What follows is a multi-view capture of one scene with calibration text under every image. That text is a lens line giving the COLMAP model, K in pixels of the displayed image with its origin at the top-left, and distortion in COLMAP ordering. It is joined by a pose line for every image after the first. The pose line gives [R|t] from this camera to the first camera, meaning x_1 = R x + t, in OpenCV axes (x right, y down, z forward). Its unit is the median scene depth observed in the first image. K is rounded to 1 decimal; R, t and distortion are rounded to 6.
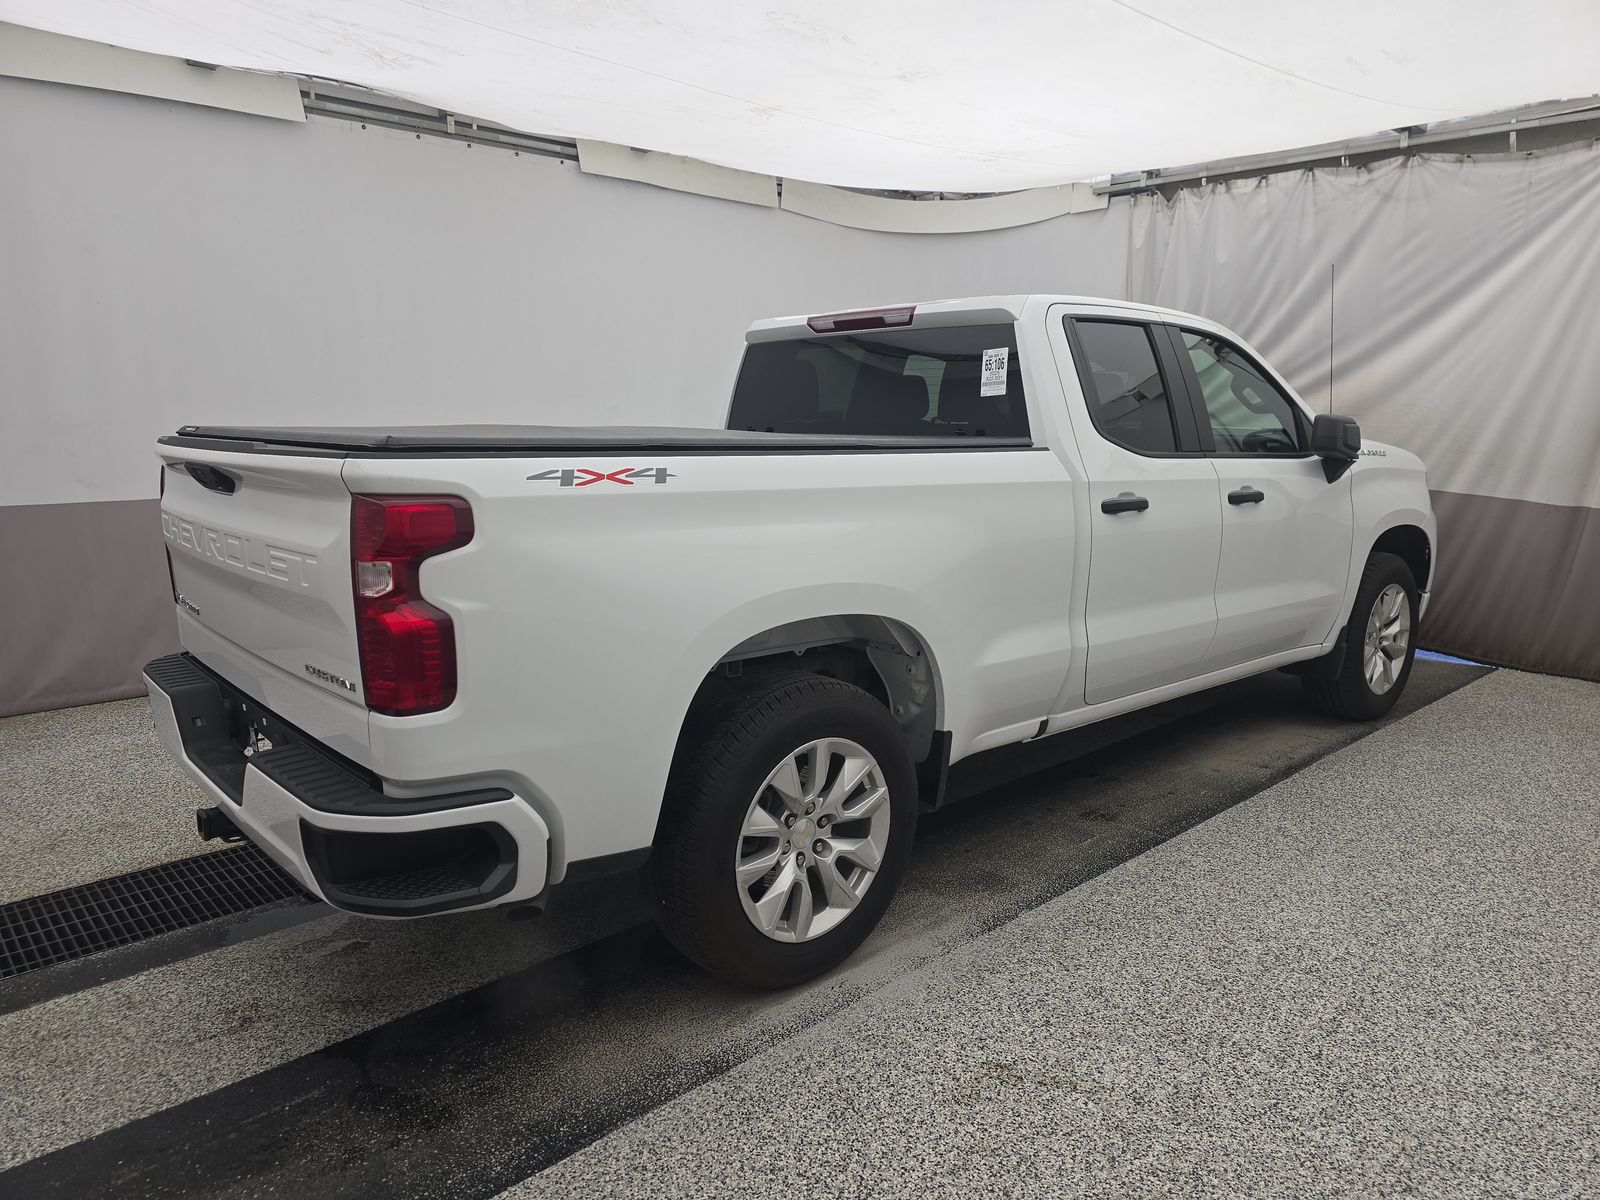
lens RADIAL K [[1076.8, 0, 805.7], [0, 1076.8, 605.7], [0, 0, 1]] dist [0.025568, -0.023328]
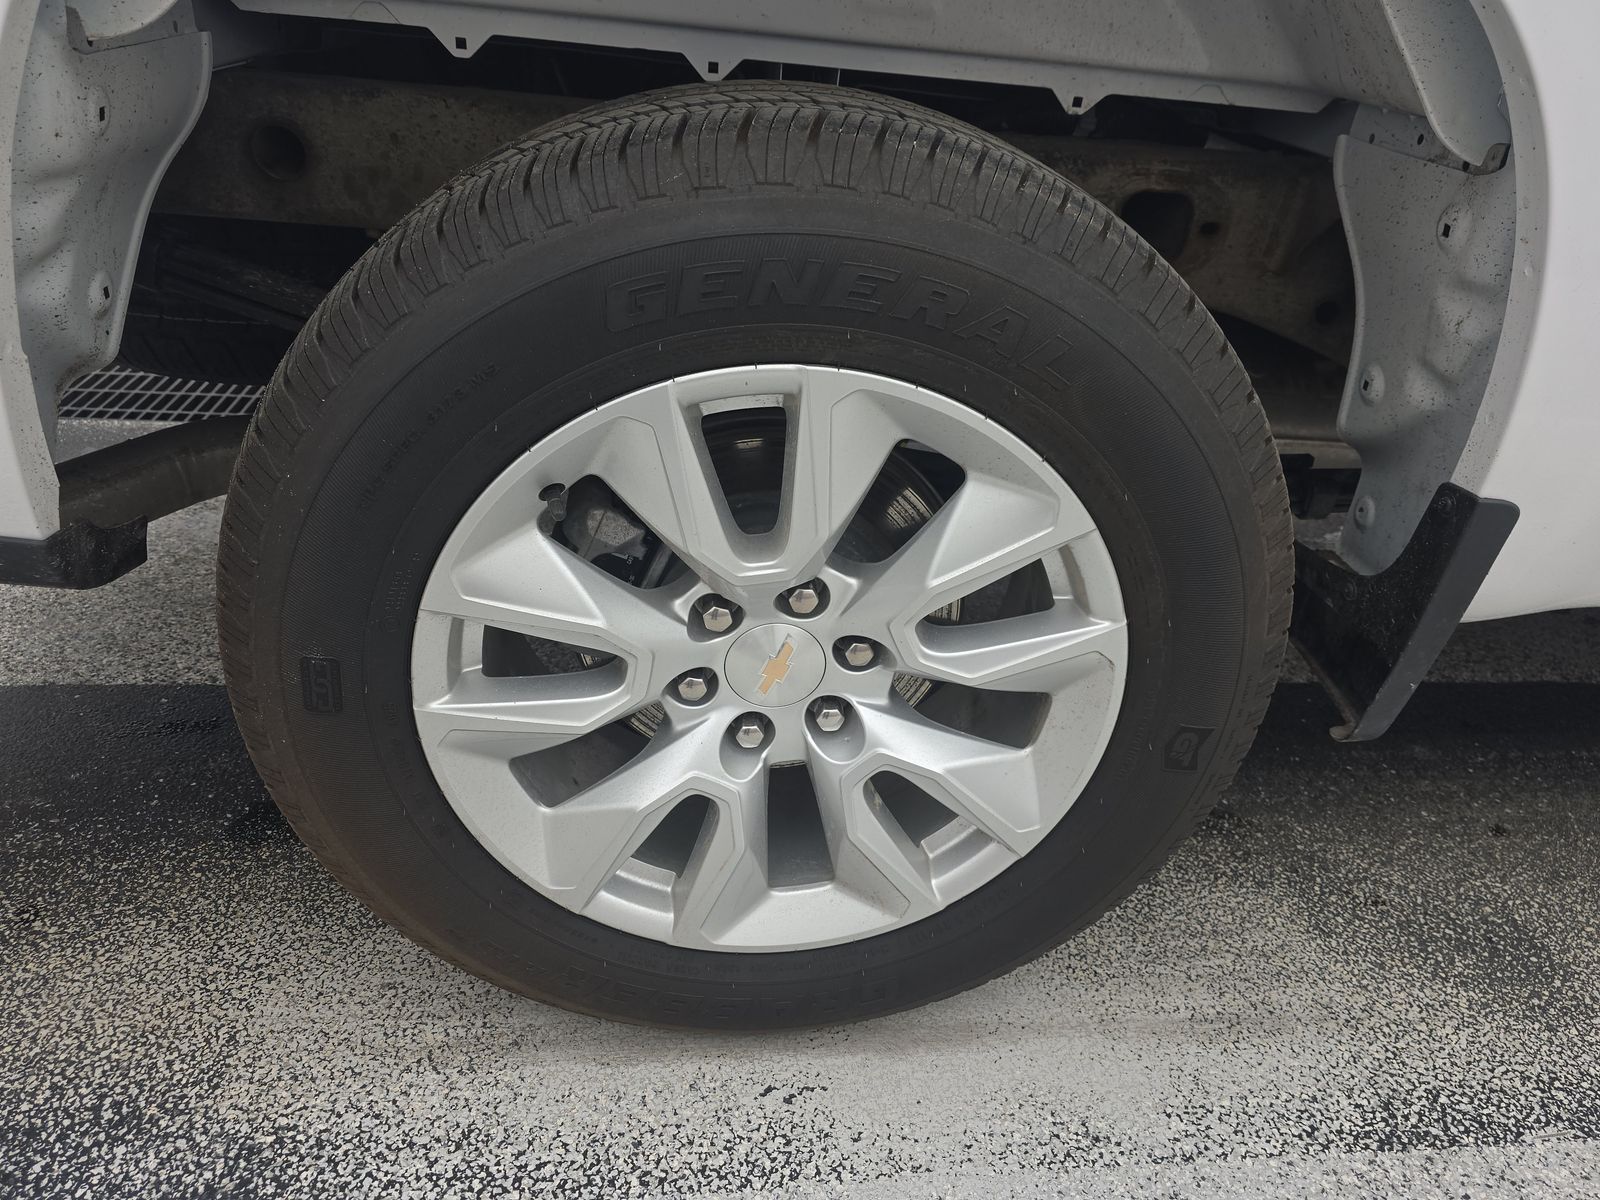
lens RADIAL K [[1076.8, 0, 805.7], [0, 1076.8, 605.7], [0, 0, 1]] dist [0.025568, -0.023328]
pose [[0.797544, 0.360148, -0.483959, 0.132720], [-0.180434, 0.907926, 0.378305, 0.070926], [0.575645, -0.214393, 0.789094, 0.692422]]
